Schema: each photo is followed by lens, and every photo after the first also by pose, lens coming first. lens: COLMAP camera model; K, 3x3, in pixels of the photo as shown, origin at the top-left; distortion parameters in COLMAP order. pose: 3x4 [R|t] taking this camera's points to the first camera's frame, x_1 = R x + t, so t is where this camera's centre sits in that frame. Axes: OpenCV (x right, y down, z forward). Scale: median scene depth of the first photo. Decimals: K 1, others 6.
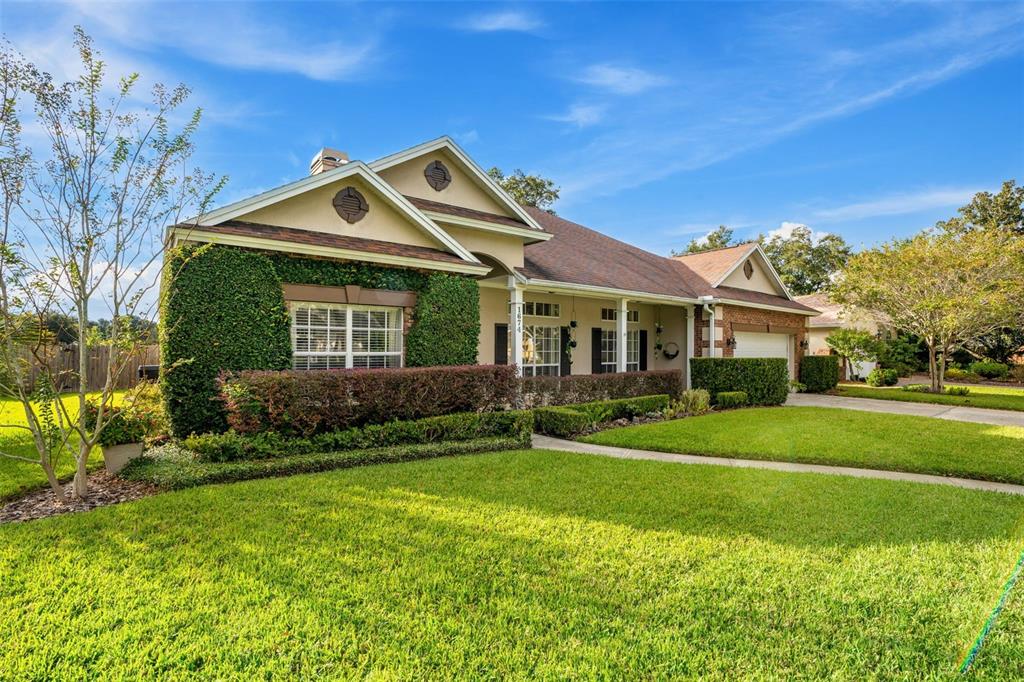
lens RADIAL K [[466.6, 0, 511.9], [0, 466.6, 345.6], [0, 0, 1]] dist [-0.010542, -0.000612]
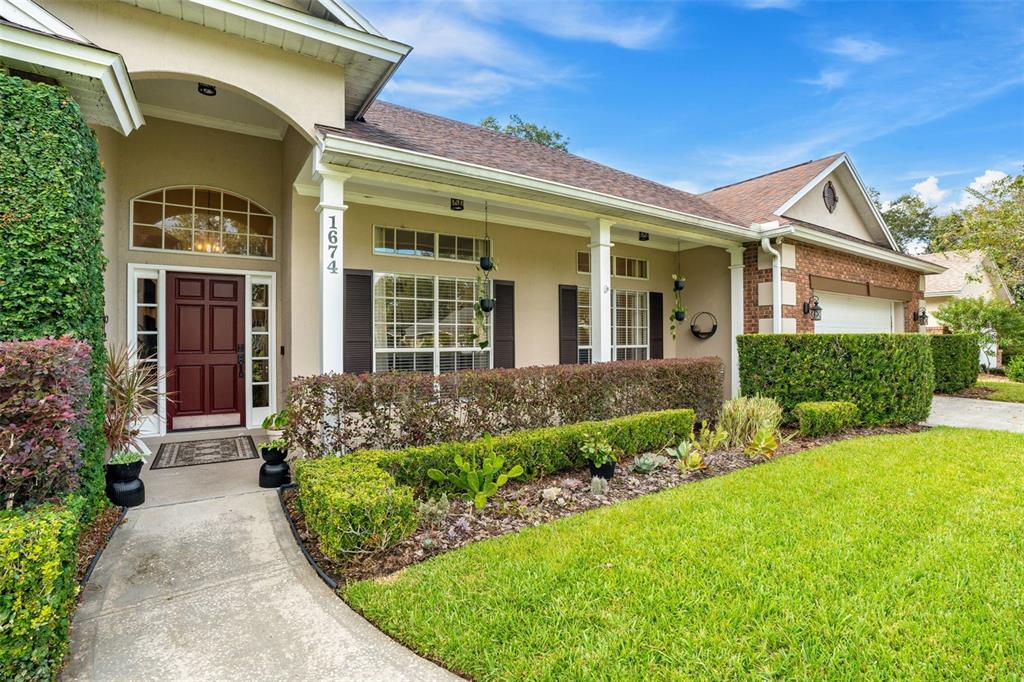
lens RADIAL K [[466.6, 0, 502.9], [0, 466.6, 321.8], [0, 0, 1]] dist [-0.010542, -0.000612]
pose [[0.995342, -0.009608, -0.095926, 0.156976], [0.007290, 0.999674, -0.024480, 0.021000], [0.096130, 0.023667, 0.995087, 0.417911]]
